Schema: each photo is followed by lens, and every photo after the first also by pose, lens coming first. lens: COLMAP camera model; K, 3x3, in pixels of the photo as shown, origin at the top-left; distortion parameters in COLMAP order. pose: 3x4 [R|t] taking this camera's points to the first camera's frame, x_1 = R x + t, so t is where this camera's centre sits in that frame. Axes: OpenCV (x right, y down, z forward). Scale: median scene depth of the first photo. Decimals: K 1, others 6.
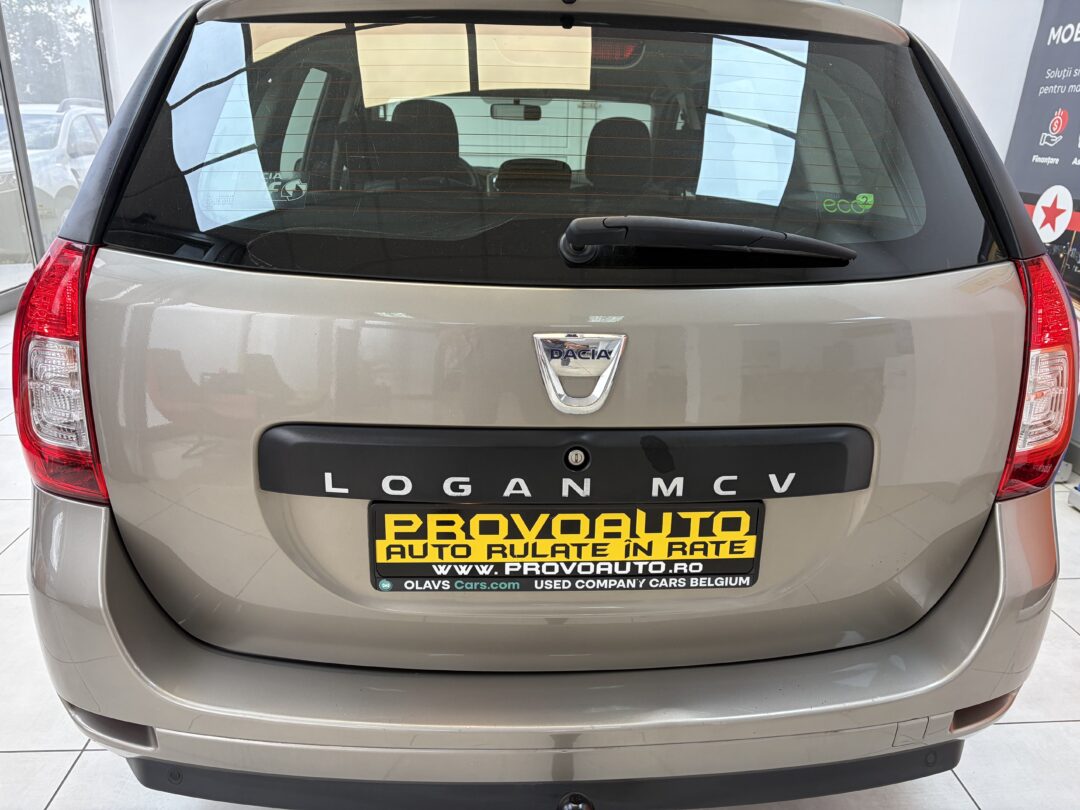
lens RADIAL K [[823.6, 0, 533.9], [0, 823.6, 407.0], [0, 0, 1]] dist [0.029340, -0.033763]
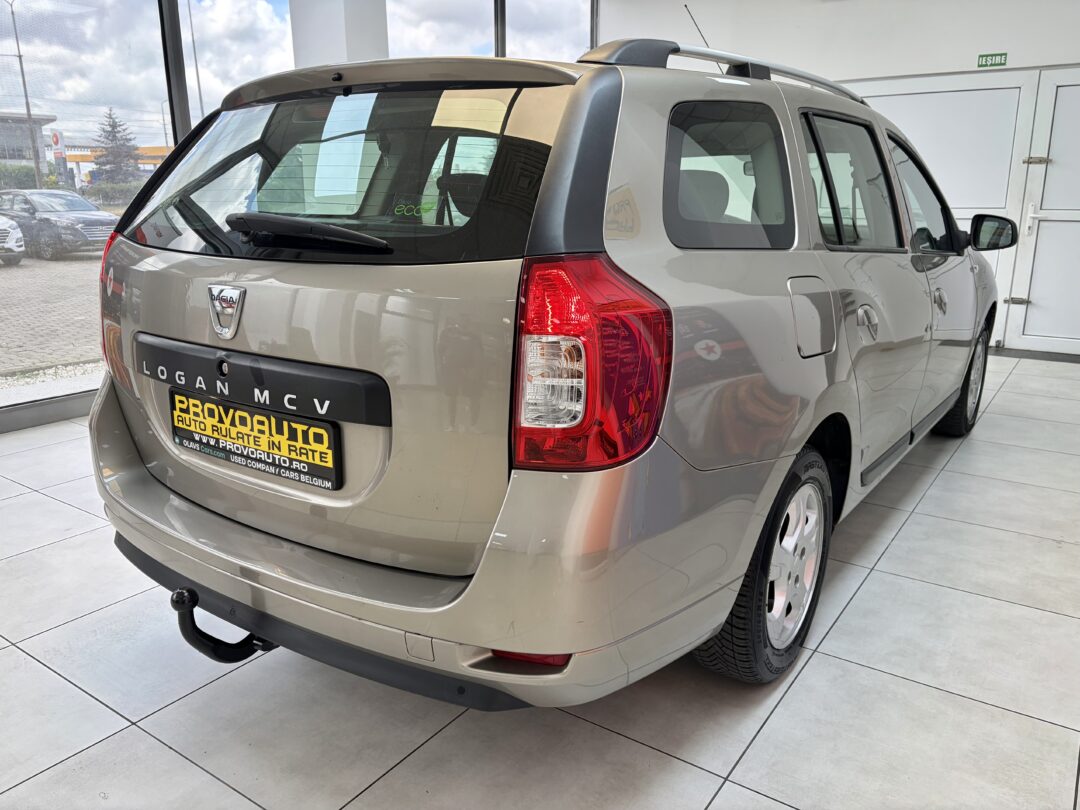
lens RADIAL K [[823.6, 0, 534.8], [0, 823.6, 396.5], [0, 0, 1]] dist [0.029340, -0.033763]
pose [[0.770314, 0.124251, -0.625442, 1.376377], [-0.185495, 0.982079, -0.033360, 0.053744], [0.610088, 0.141713, 0.779558, 0.146332]]
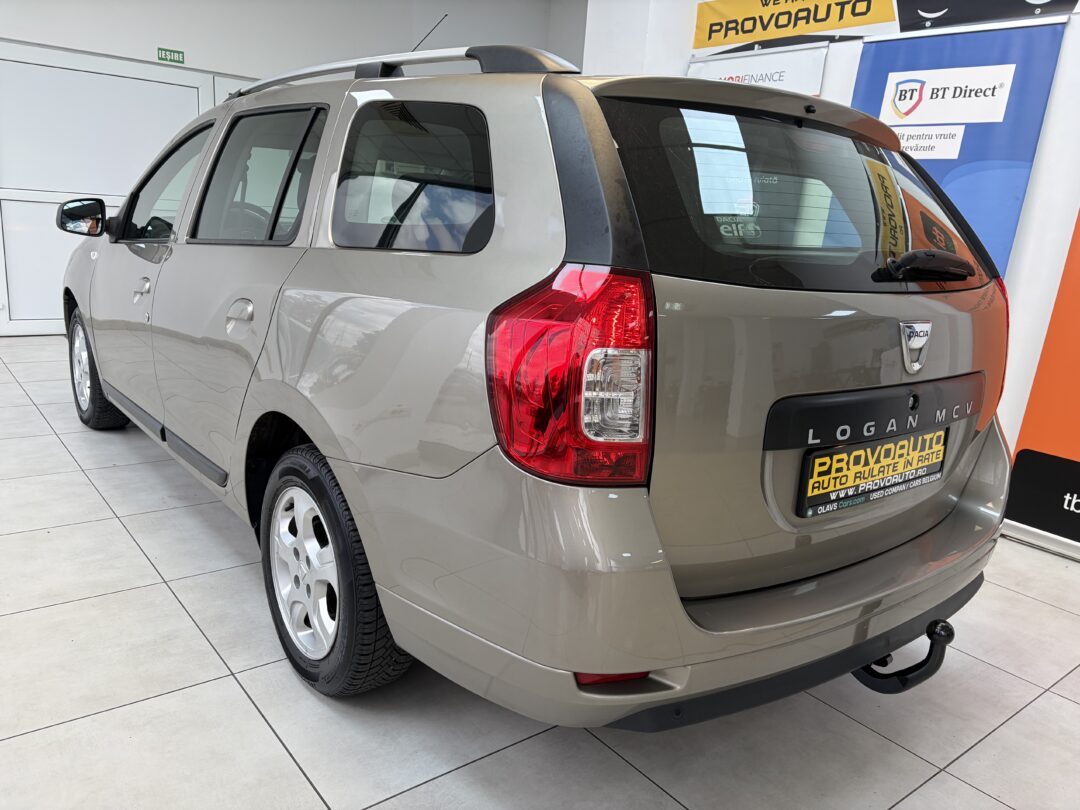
lens RADIAL K [[823.6, 0, 537.2], [0, 823.6, 405.9], [0, 0, 1]] dist [0.029340, -0.033763]
pose [[0.824517, -0.098534, 0.557193, -1.307072], [0.137655, 0.990067, -0.028614, 0.015343], [-0.548838, 0.100294, 0.829890, 0.088068]]
